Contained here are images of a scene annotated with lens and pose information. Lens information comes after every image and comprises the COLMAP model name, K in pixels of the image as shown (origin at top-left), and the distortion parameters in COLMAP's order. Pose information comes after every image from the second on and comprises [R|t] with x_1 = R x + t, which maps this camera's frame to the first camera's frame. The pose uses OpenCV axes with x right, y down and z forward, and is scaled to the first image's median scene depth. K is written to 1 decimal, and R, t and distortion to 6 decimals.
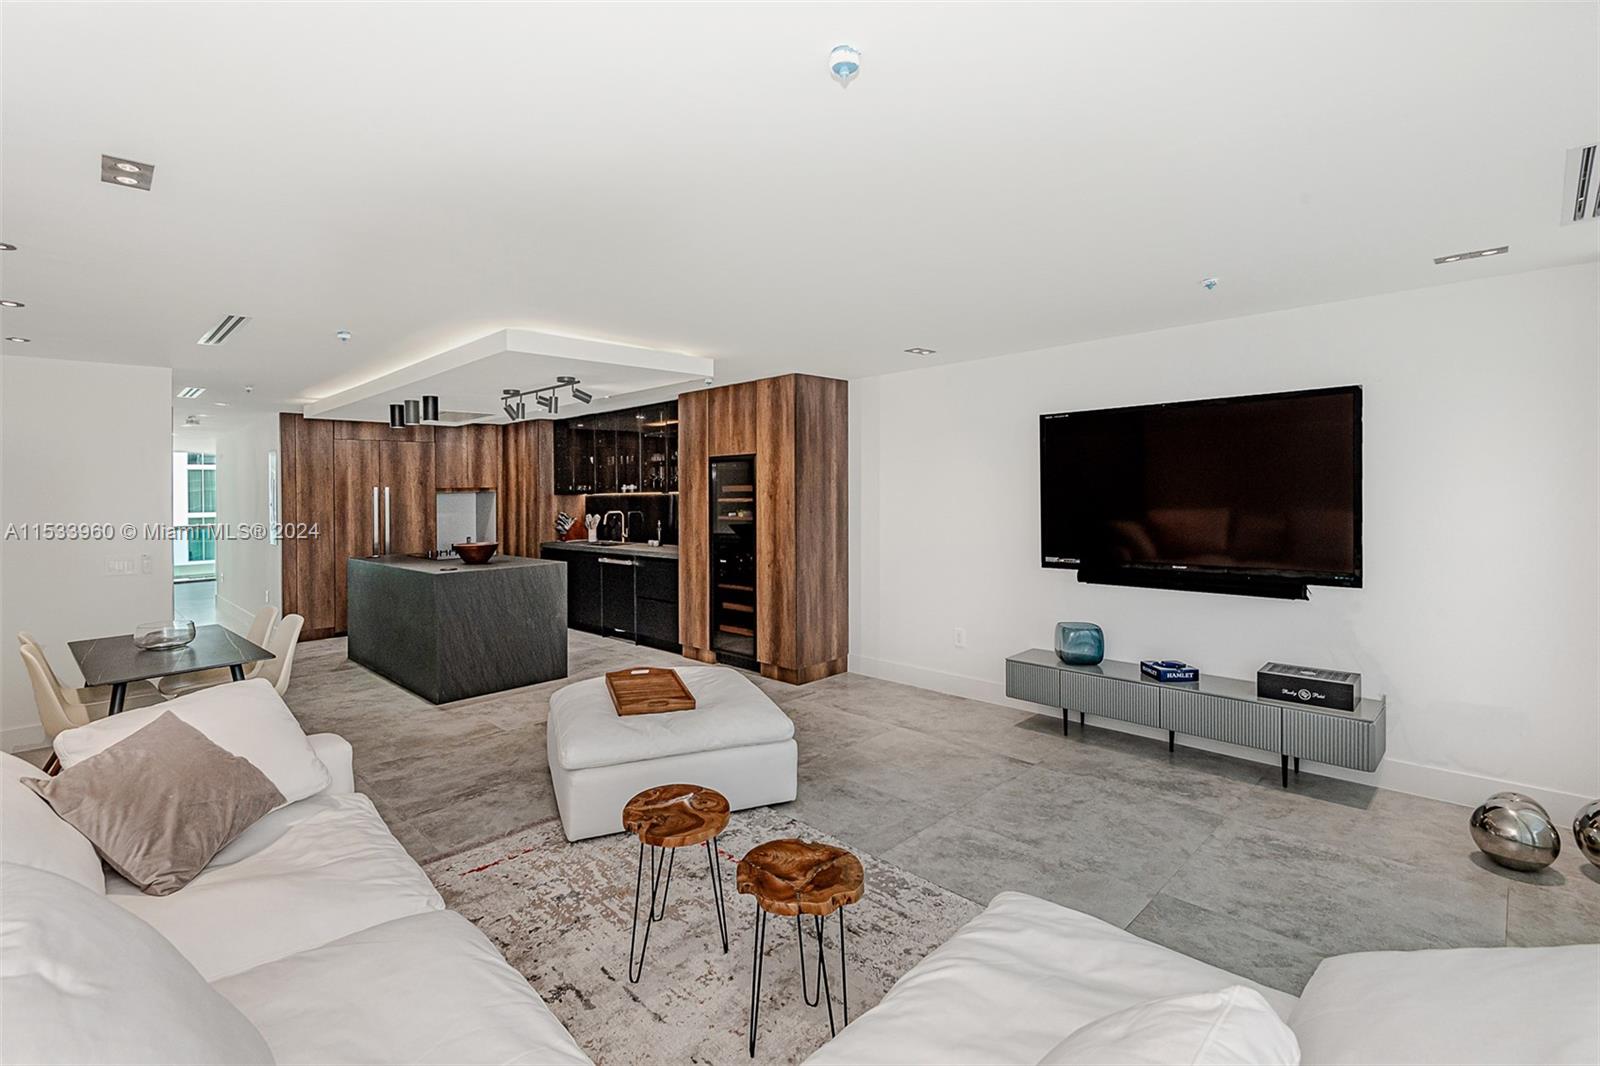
lens RADIAL K [[731.8, 0, 765.6], [0, 731.8, 476.6], [0, 0, 1]] dist [0.021765, -0.006179]
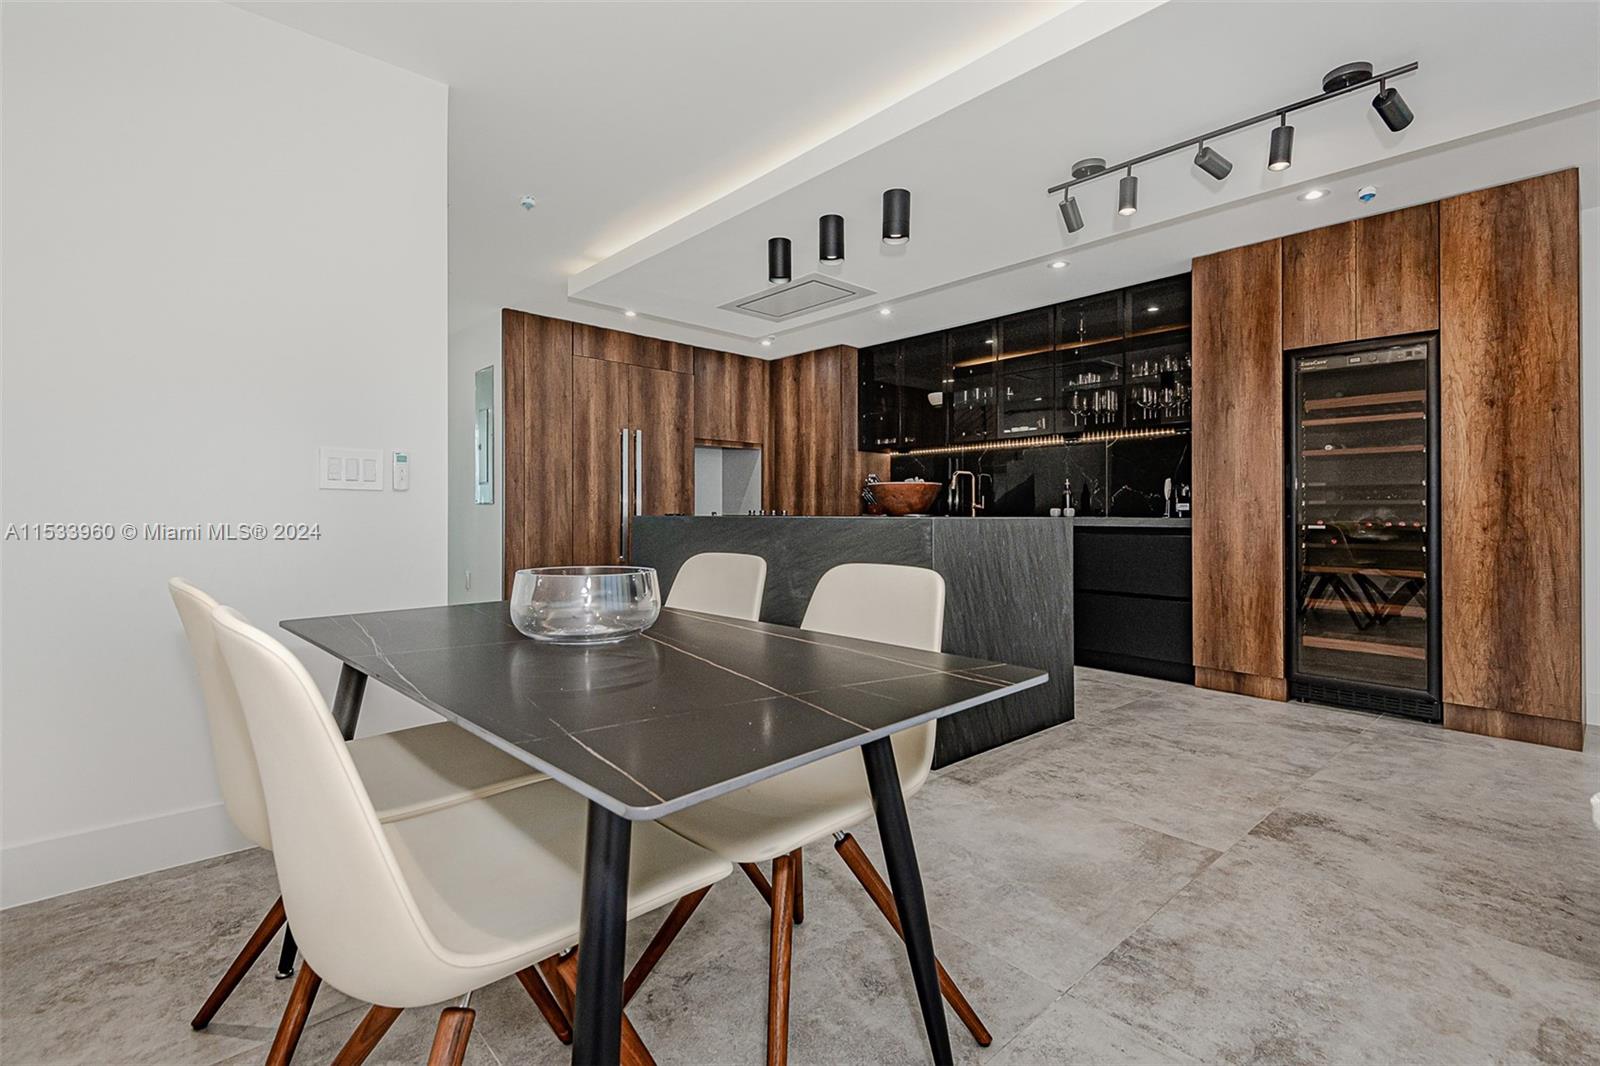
lens RADIAL K [[731.8, 0, 844.8], [0, 731.8, 495.3], [0, 0, 1]] dist [0.021765, -0.006179]
pose [[0.999676, 0.025083, 0.004319, -0.329646], [-0.025066, 0.999678, -0.003876, 0.076833], [-0.004415, 0.003766, 0.999983, 0.309093]]
